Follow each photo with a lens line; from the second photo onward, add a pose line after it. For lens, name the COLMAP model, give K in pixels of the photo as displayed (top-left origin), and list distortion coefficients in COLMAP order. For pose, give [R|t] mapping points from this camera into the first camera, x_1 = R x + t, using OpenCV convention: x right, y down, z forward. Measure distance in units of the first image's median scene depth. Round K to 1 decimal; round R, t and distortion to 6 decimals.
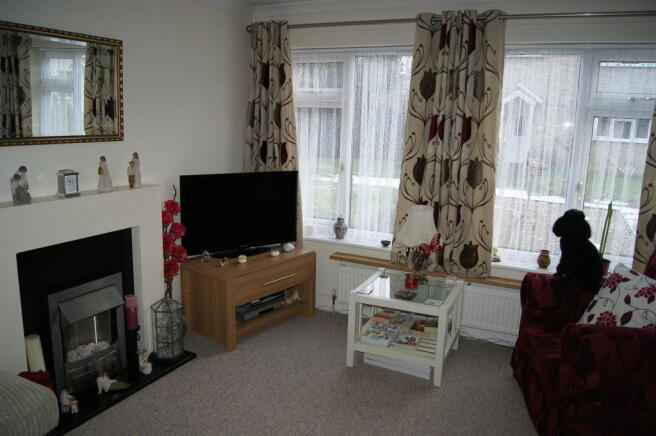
lens RADIAL K [[513.7, 0, 328.0], [0, 513.7, 218.0], [0, 0, 1]] dist [-0.074402, 0.005003]
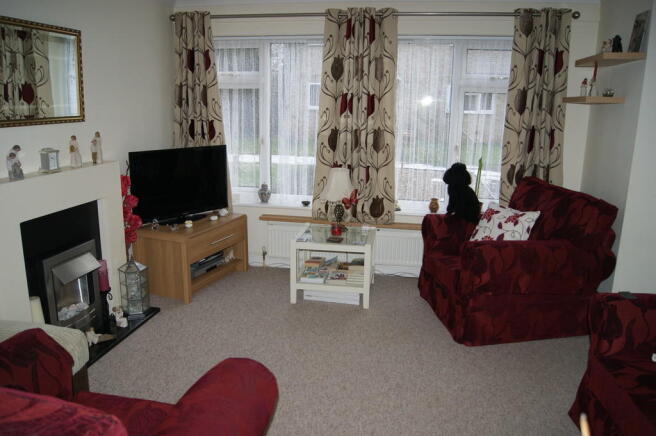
lens RADIAL K [[513.7, 0, 328.0], [0, 513.7, 218.0], [0, 0, 1]] dist [-0.074402, 0.005003]
pose [[0.964164, -0.074596, 0.254605, -0.164162], [0.064510, 0.996774, 0.047749, 0.034489], [-0.257345, -0.029613, 0.965866, -0.180342]]
